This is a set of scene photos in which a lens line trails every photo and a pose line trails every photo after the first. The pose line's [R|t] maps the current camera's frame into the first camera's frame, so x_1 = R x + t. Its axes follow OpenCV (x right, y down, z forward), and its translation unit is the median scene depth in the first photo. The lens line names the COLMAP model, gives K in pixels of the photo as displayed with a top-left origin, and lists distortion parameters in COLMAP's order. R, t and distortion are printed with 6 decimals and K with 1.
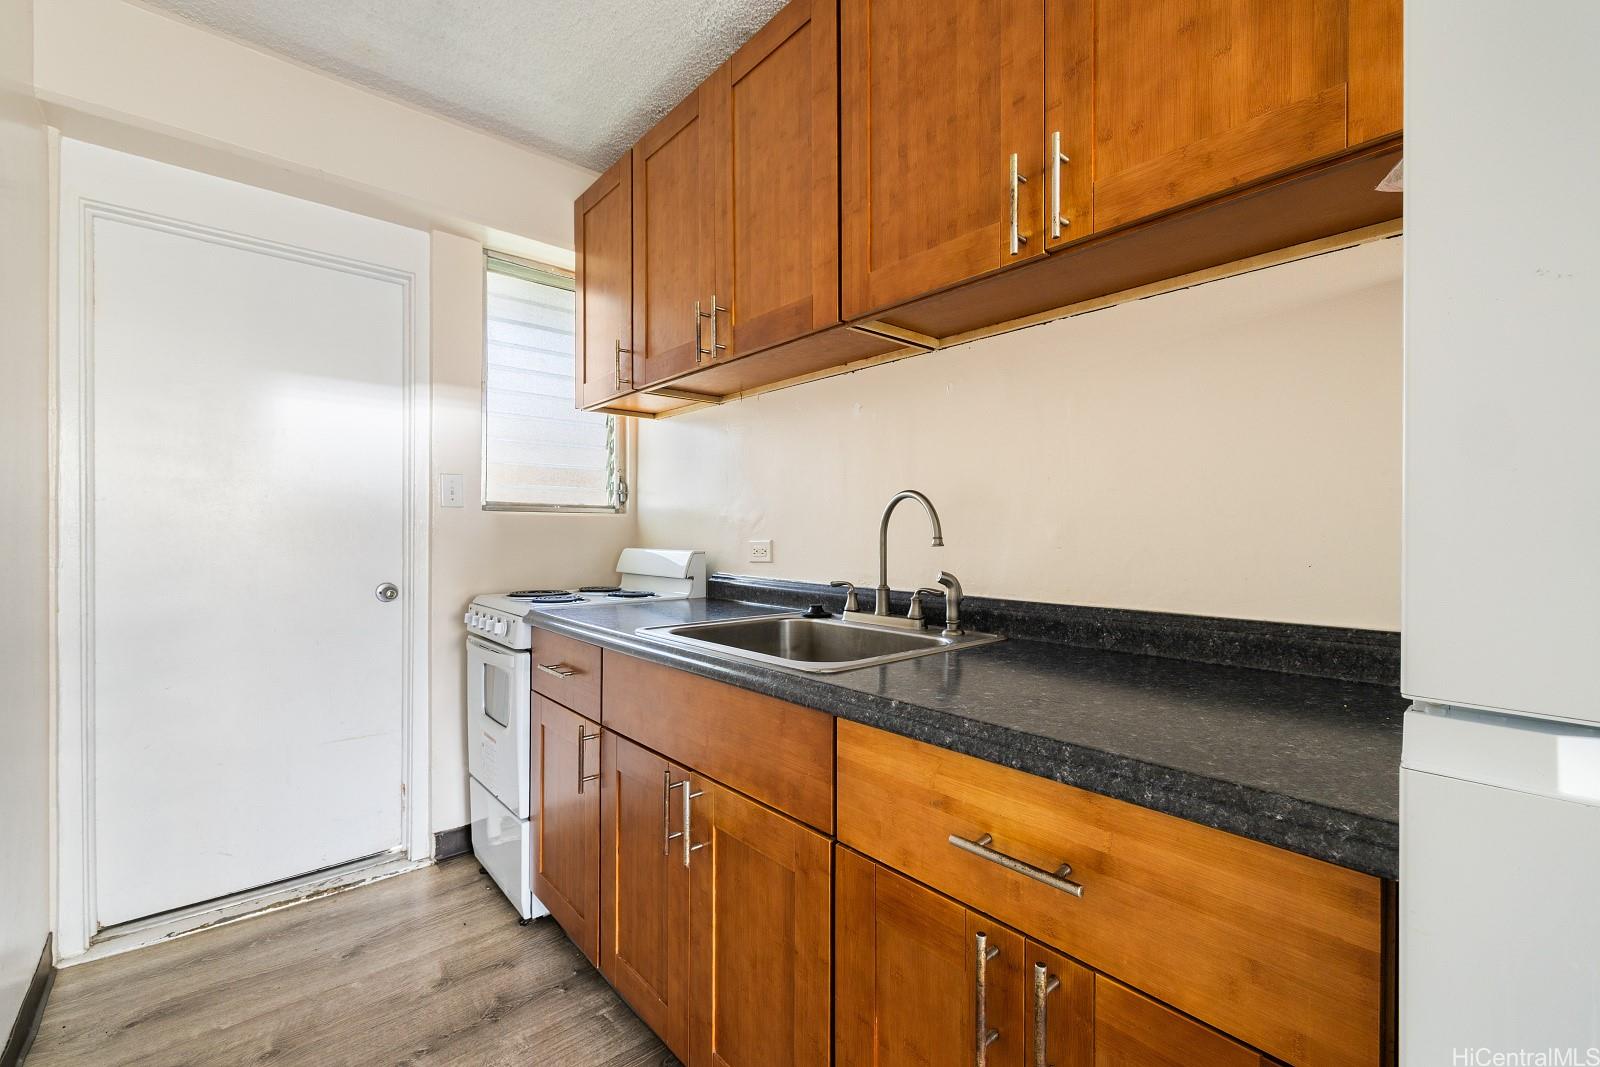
lens RADIAL K [[693.2, 0, 796.7], [0, 693.2, 539.3], [0, 0, 1]] dist [-0.000150, 0.000009]
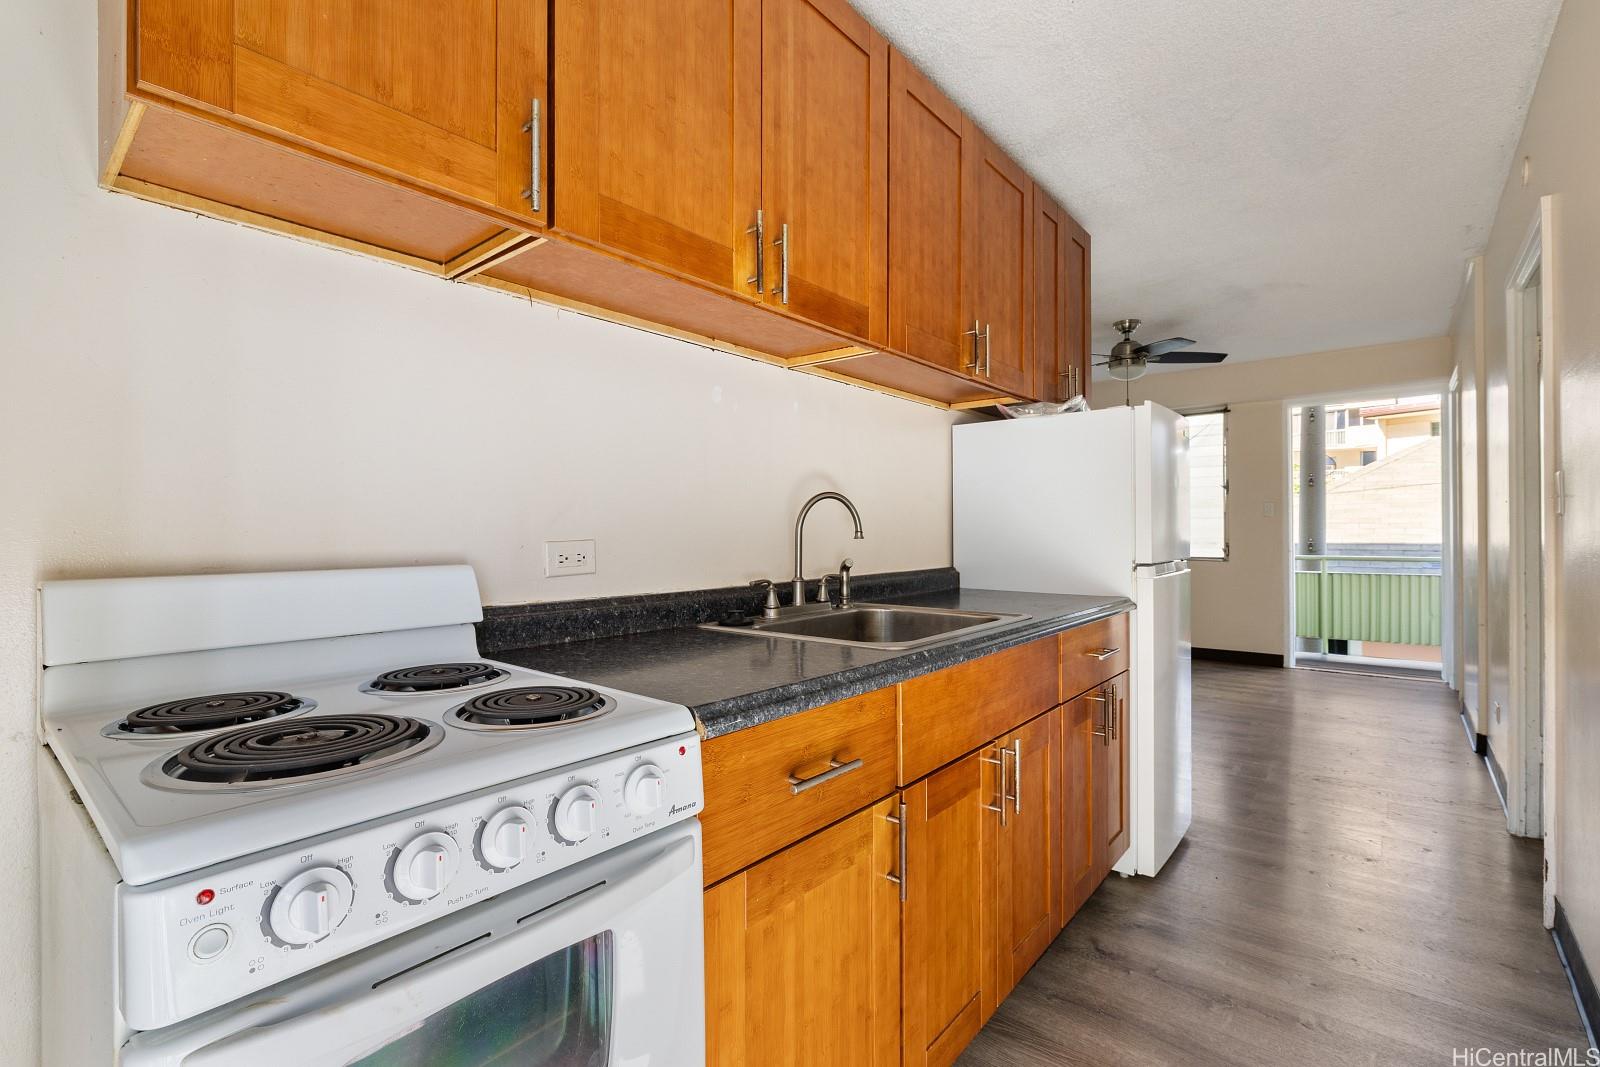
lens RADIAL K [[731.1, 0, 798.9], [0, 731.1, 530.1], [0, 0, 1]] dist [-0.000270, -0.000714]
pose [[-0.179143, 0.007080, 0.983798, -1.046633], [0.015968, 0.999863, -0.004288, -0.001588], [-0.983693, 0.014941, -0.179232, 1.275471]]
